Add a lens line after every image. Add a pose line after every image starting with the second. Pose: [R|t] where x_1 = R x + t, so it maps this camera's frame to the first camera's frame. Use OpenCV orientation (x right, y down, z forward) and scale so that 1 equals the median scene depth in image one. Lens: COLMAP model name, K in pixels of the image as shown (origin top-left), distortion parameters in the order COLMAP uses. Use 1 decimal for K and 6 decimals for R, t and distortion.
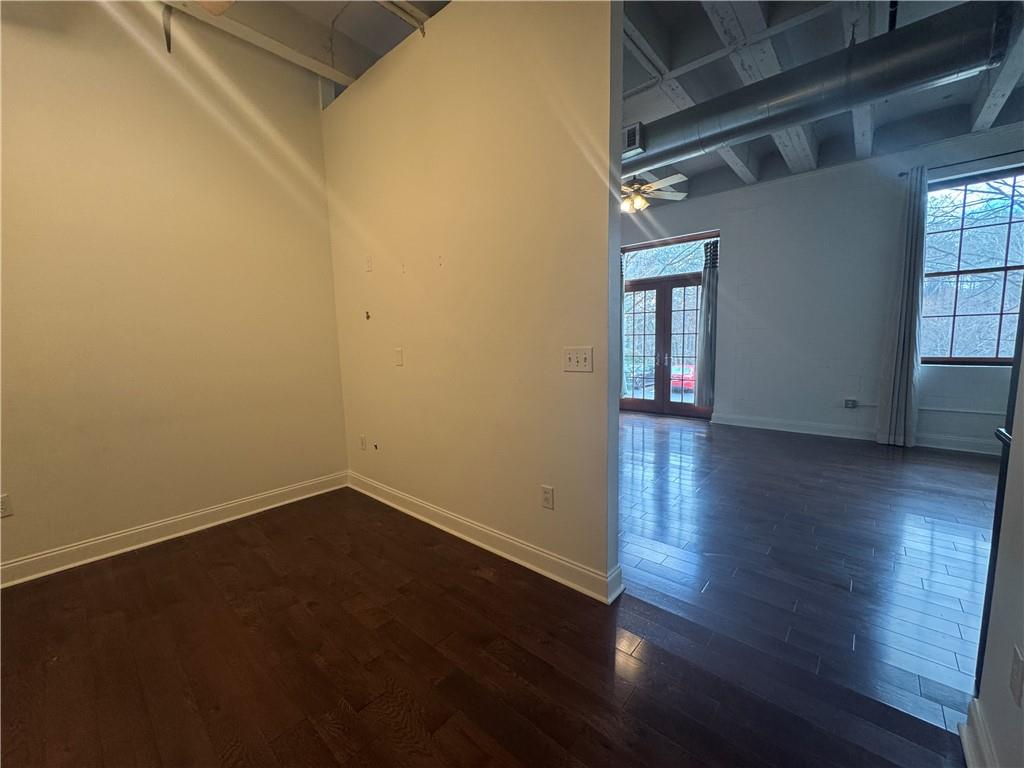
lens RADIAL K [[408.2, 0, 506.7], [0, 408.2, 385.1], [0, 0, 1]] dist [-0.001261, -0.000032]
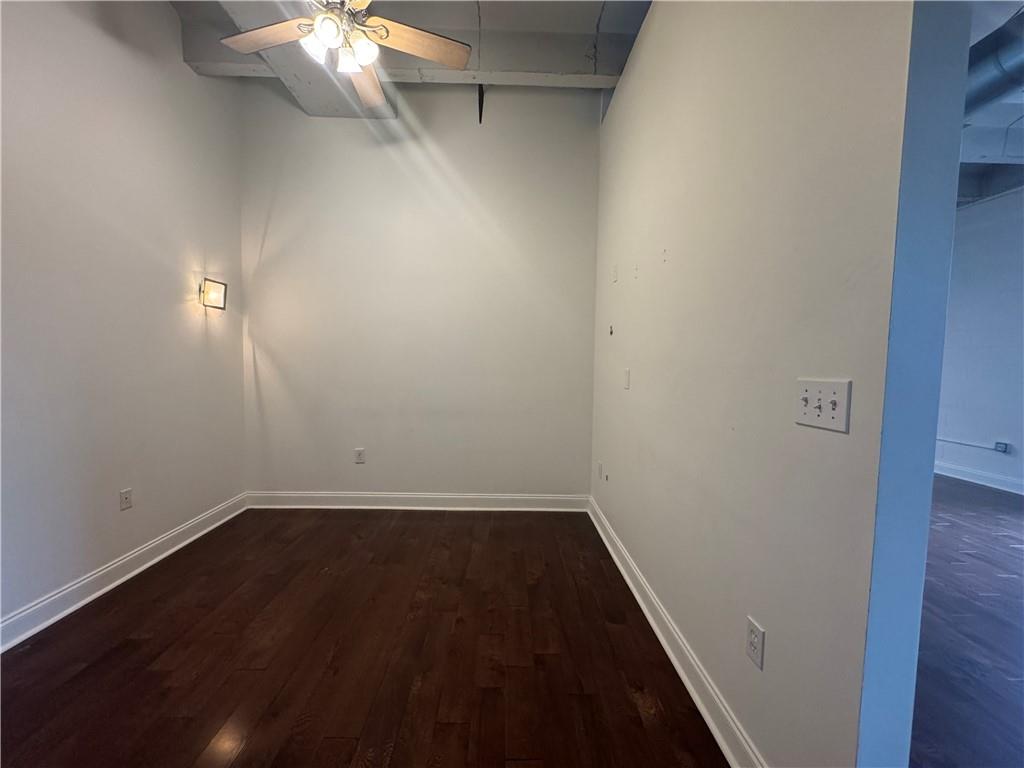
lens RADIAL K [[408.2, 0, 513.5], [0, 408.2, 384.0], [0, 0, 1]] dist [-0.001261, -0.000032]
pose [[0.679744, 0.081263, -0.728934, 0.248939], [-0.122455, 0.992468, -0.003549, -0.033884], [0.723155, 0.091674, 0.684575, 0.336510]]
